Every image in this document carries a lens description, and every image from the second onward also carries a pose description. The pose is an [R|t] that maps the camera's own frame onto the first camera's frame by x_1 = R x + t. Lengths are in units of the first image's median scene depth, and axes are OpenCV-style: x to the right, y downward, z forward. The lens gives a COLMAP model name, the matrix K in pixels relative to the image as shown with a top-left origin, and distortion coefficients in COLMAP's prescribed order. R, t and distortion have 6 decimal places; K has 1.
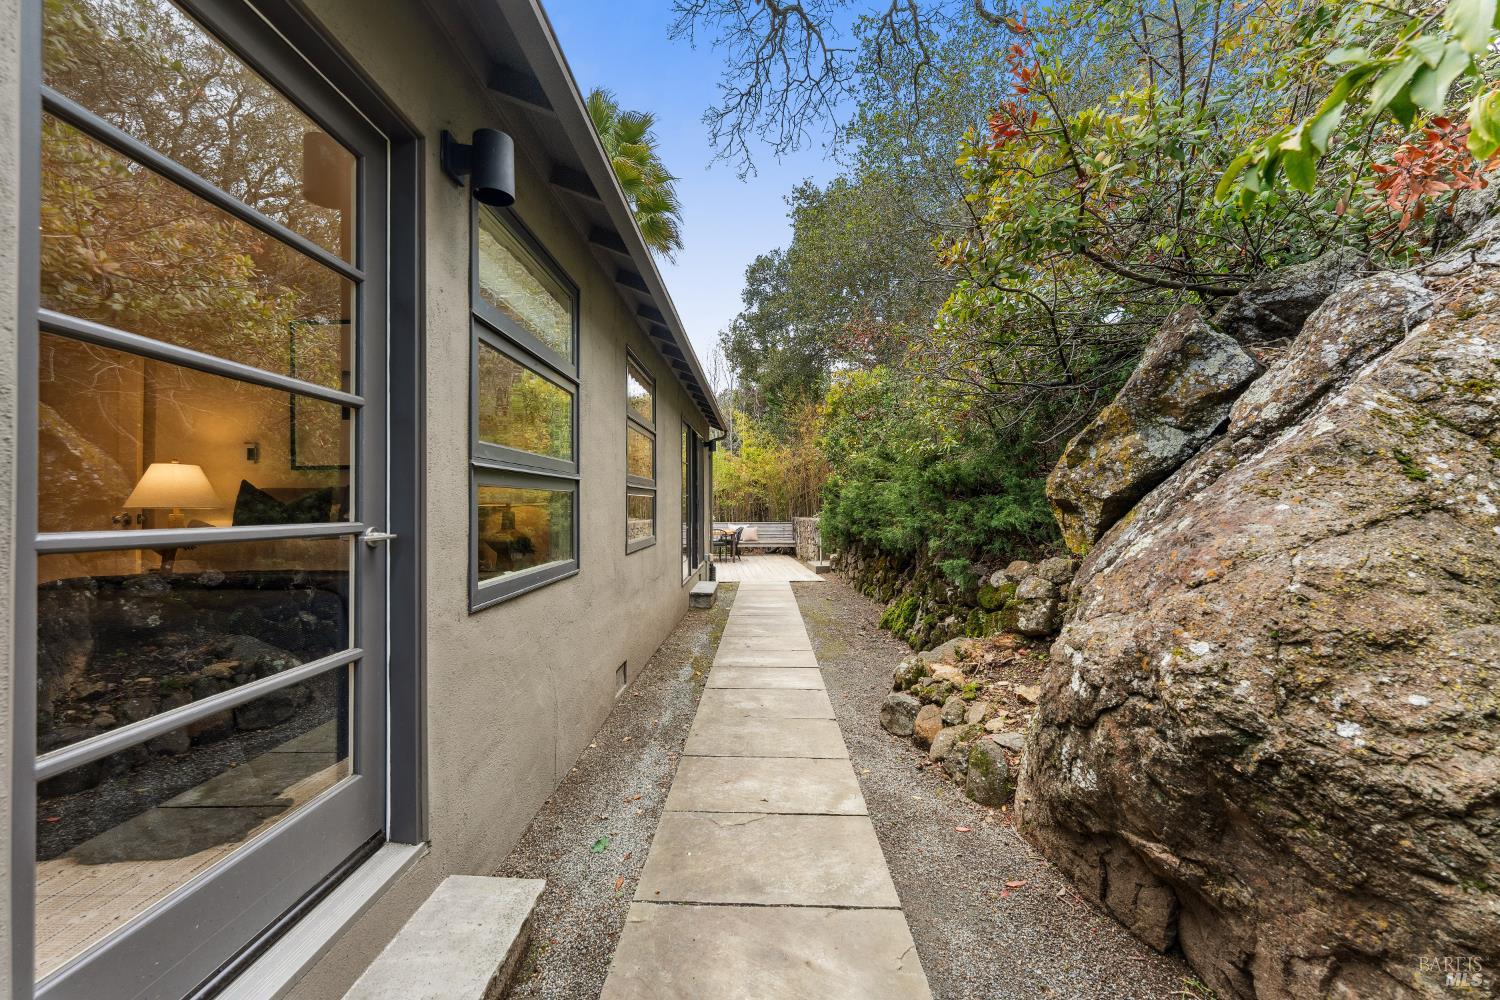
lens RADIAL K [[592.5, 0, 749.4], [0, 592.5, 503.0], [0, 0, 1]] dist [-0.003318, -0.001485]
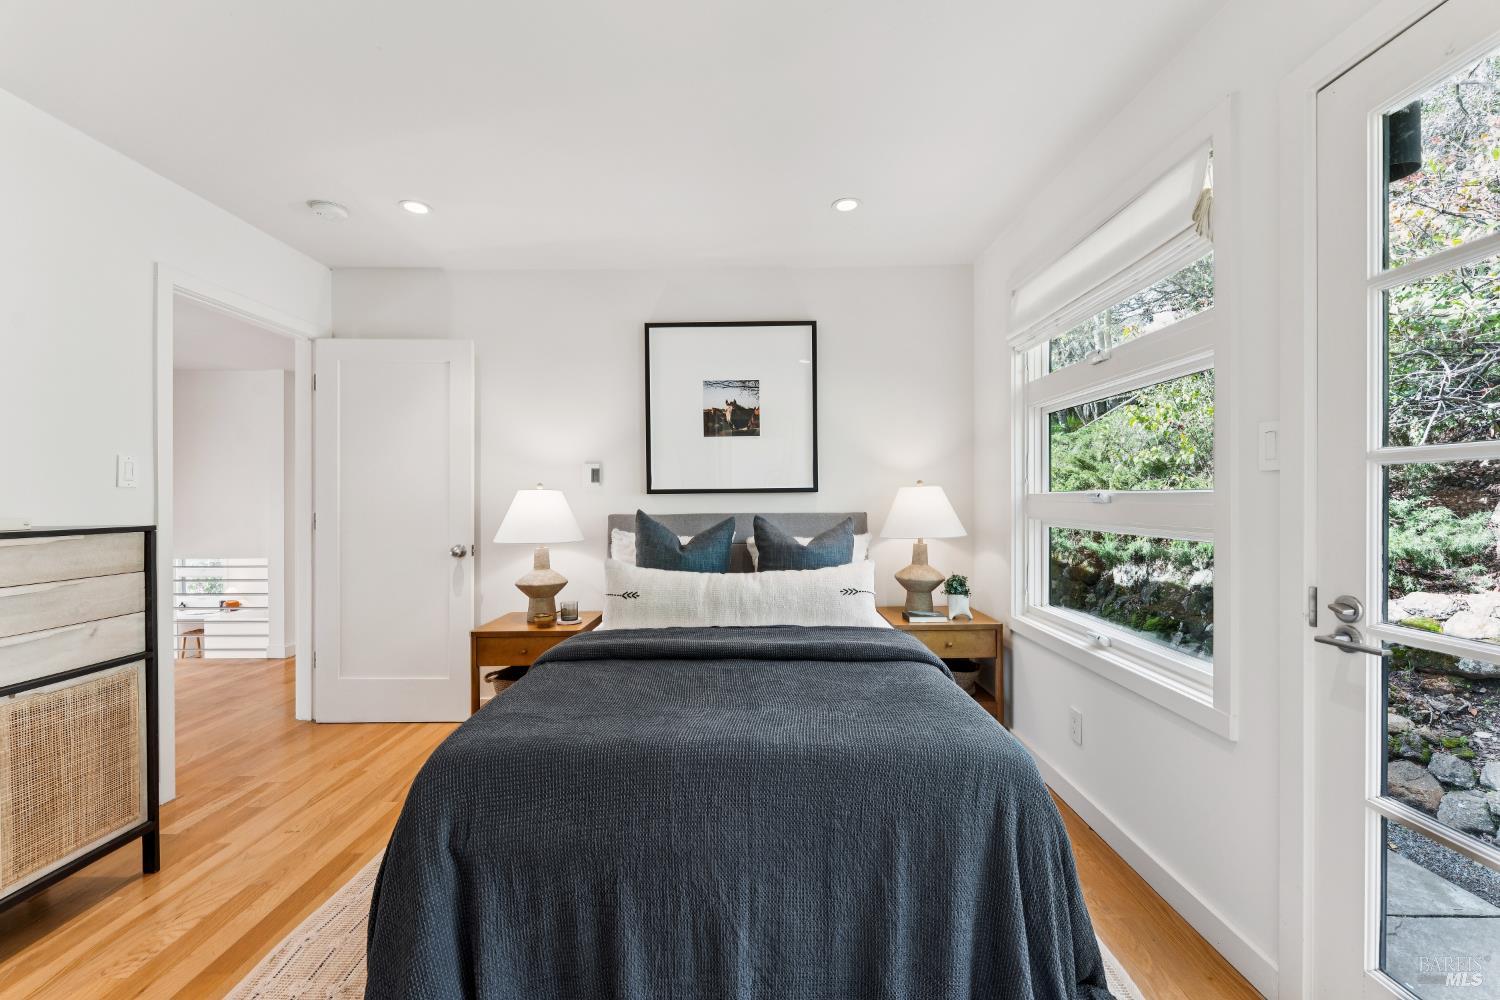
lens RADIAL K [[592.5, 0, 748.2], [0, 592.5, 501.2], [0, 0, 1]] dist [-0.003318, -0.001485]
pose [[0.999790, -0.001187, 0.020477, -1.175661], [0.000976, 0.999946, 0.010334, -0.102177], [-0.020488, -0.010311, 0.999737, 0.243700]]
